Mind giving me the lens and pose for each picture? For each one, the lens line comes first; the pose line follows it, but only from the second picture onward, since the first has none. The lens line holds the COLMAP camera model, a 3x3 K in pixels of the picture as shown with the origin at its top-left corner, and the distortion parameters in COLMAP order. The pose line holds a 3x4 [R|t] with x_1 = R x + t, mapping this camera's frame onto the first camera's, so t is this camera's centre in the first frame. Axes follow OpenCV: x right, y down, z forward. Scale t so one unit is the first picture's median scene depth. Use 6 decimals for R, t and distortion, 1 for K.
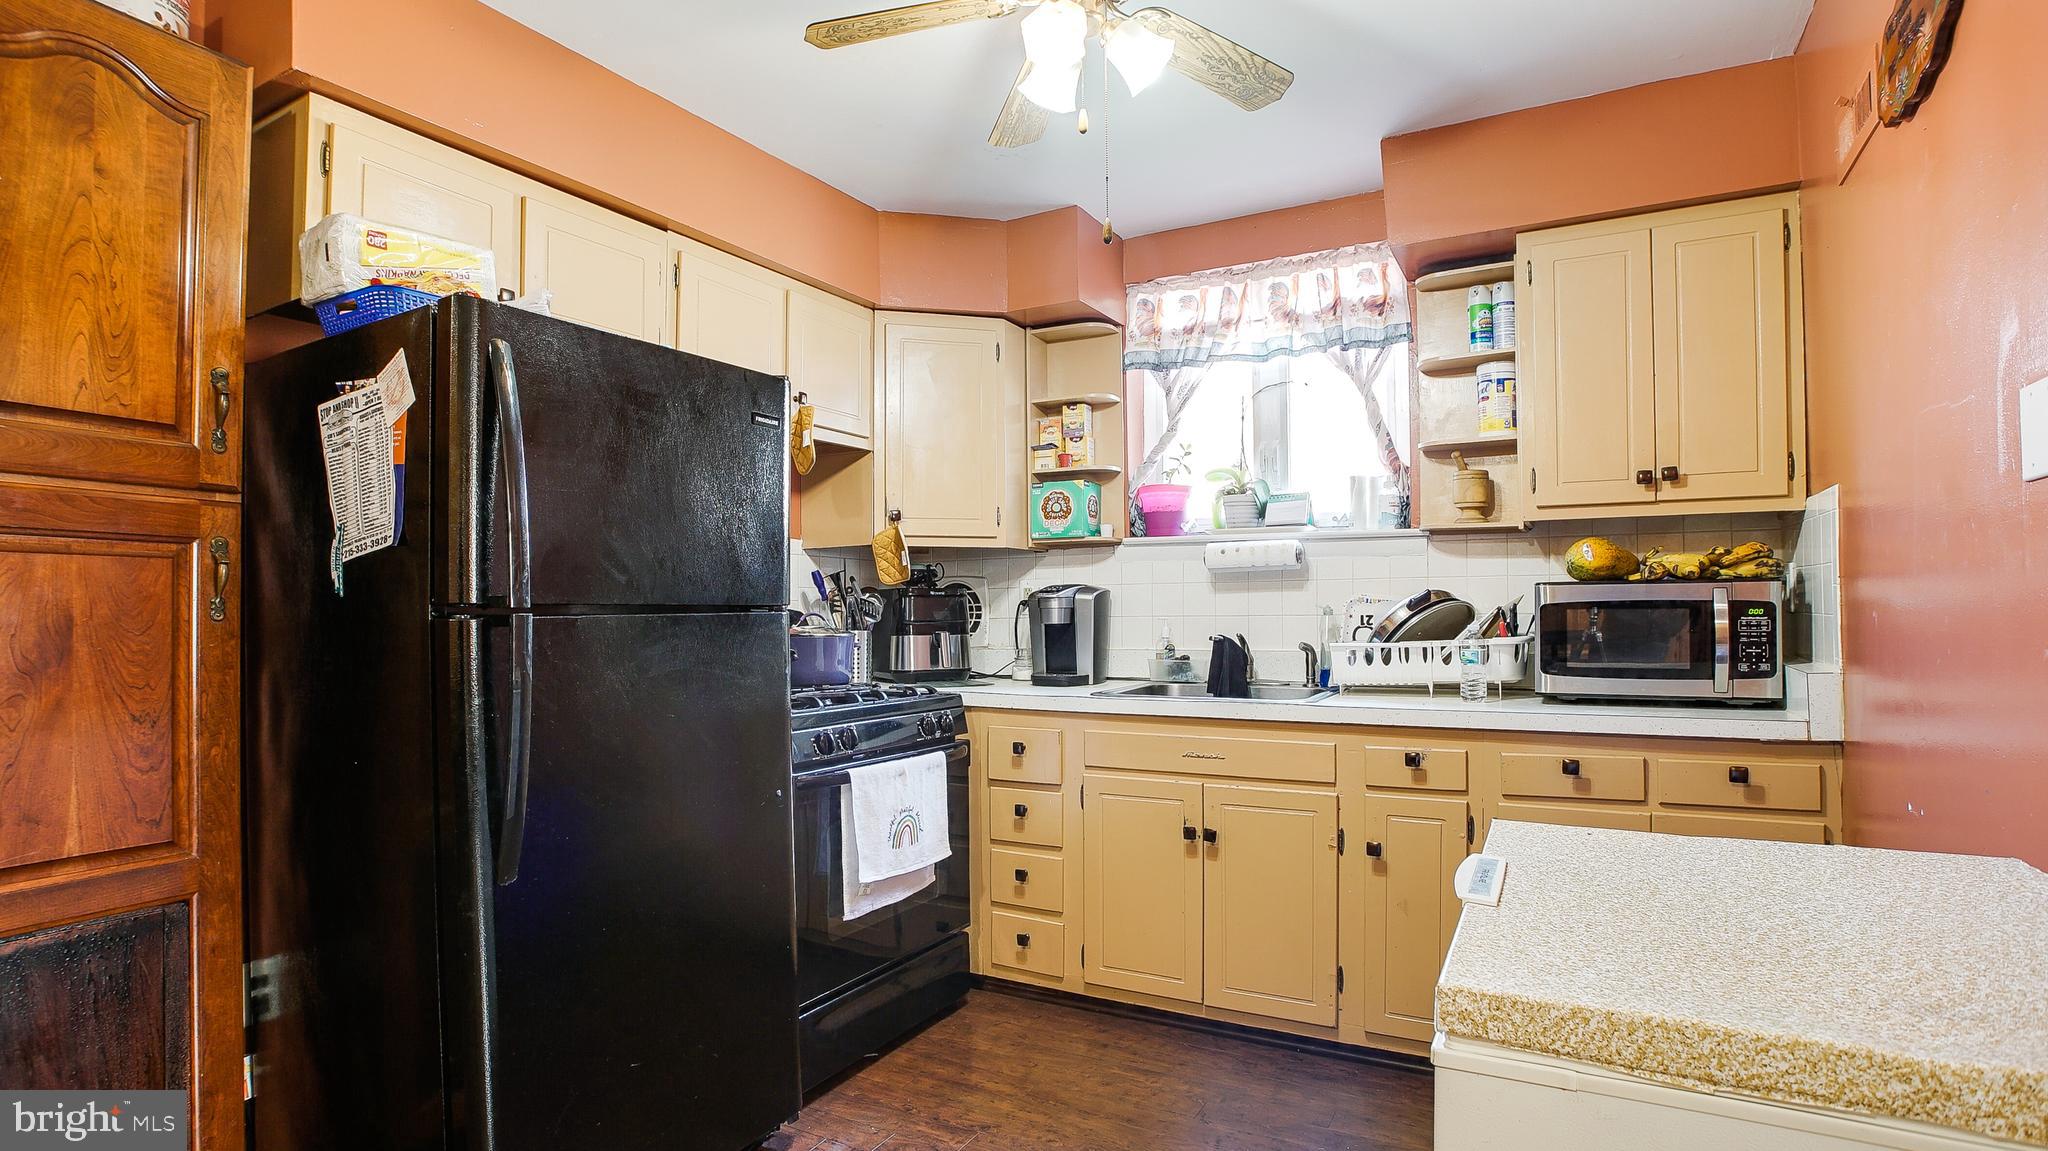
lens RADIAL K [[1048.9, 0, 1028.9], [0, 1048.9, 576.3], [0, 0, 1]] dist [-0.040763, 0.002706]
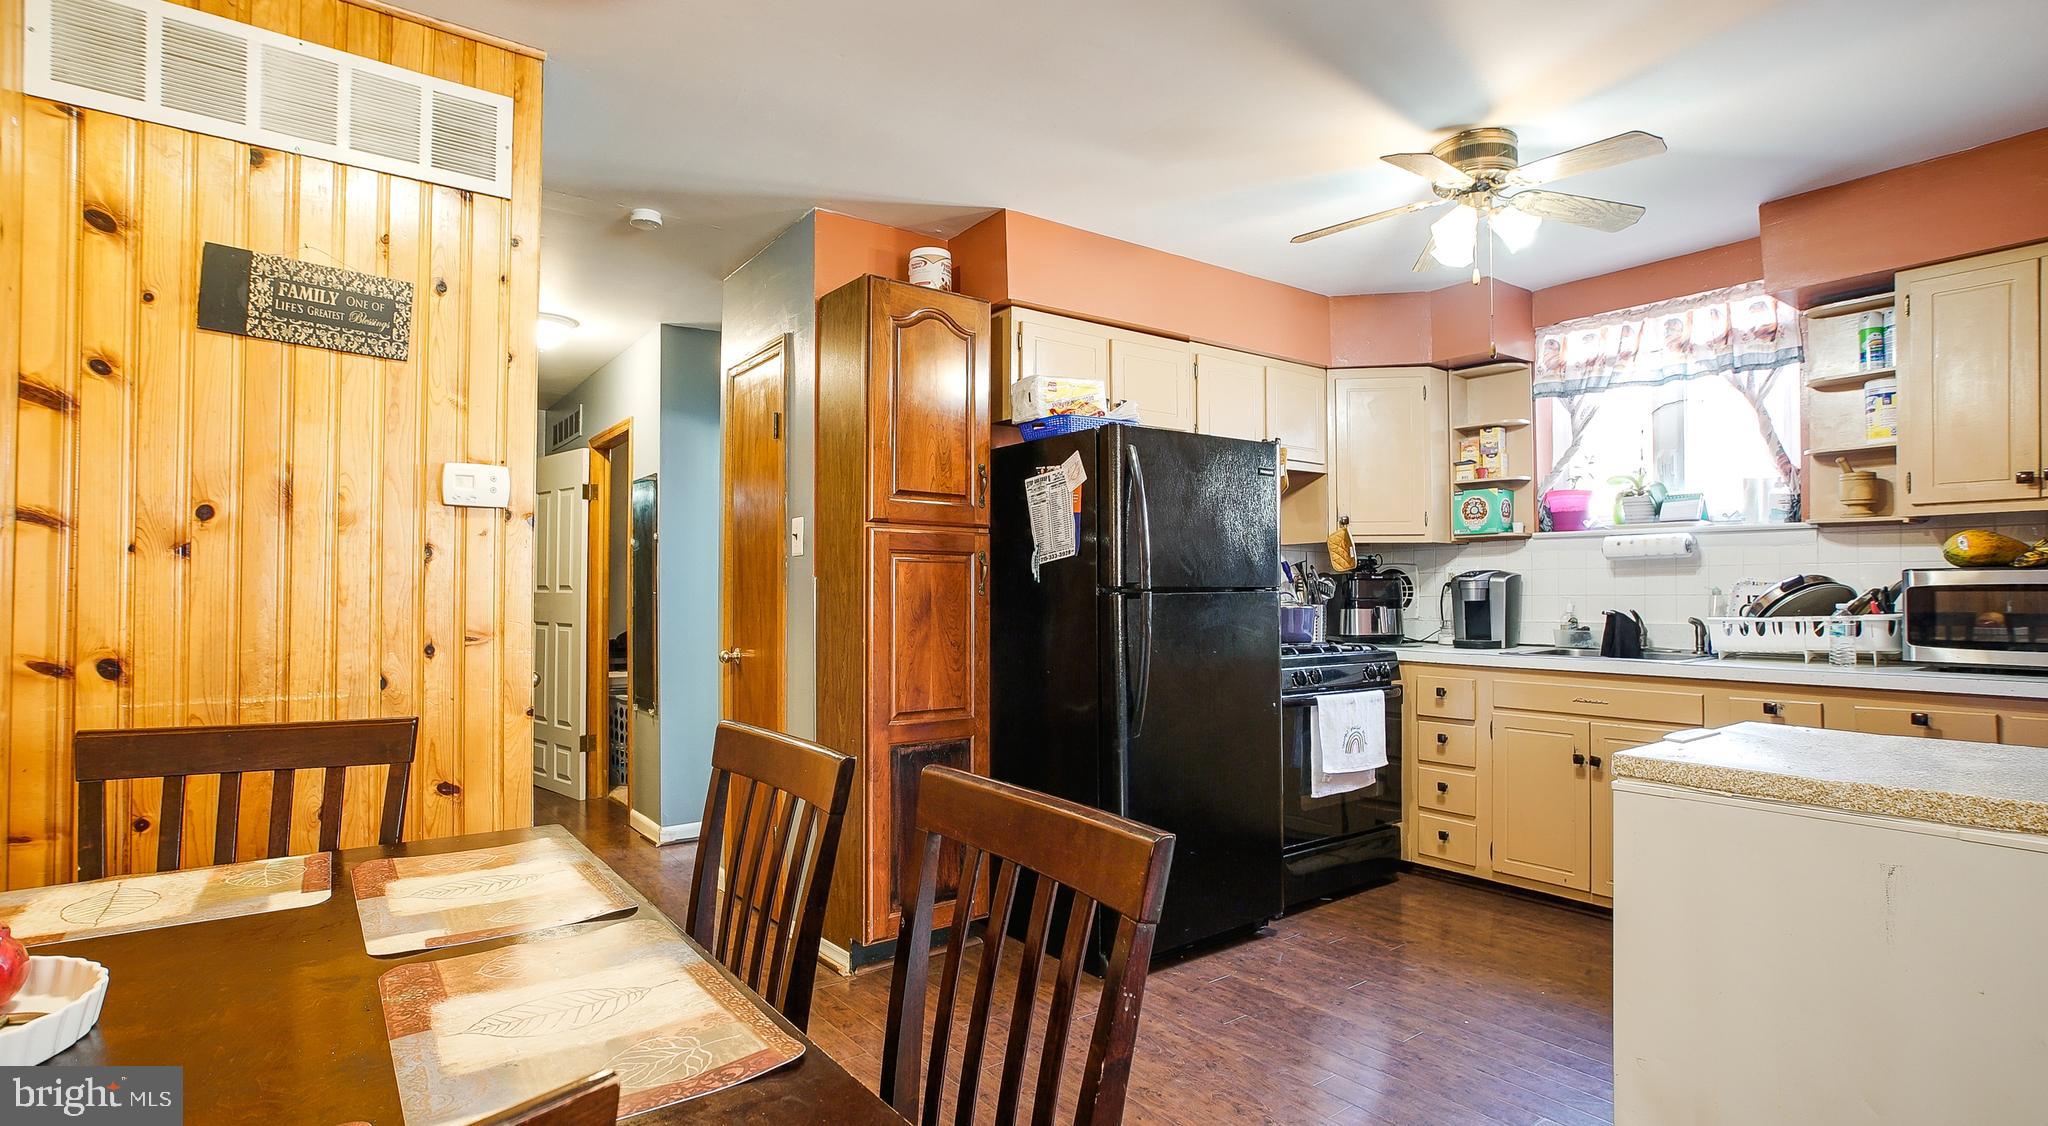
lens RADIAL K [[974.3, 0, 1005.7], [0, 974.3, 585.1], [0, 0, 1]] dist [-0.035732, 0.006860]
pose [[0.901851, 0.001279, -0.432045, 0.024250], [0.011084, 0.999598, 0.026097, -0.013772], [0.431904, -0.028325, 0.901474, -0.385324]]
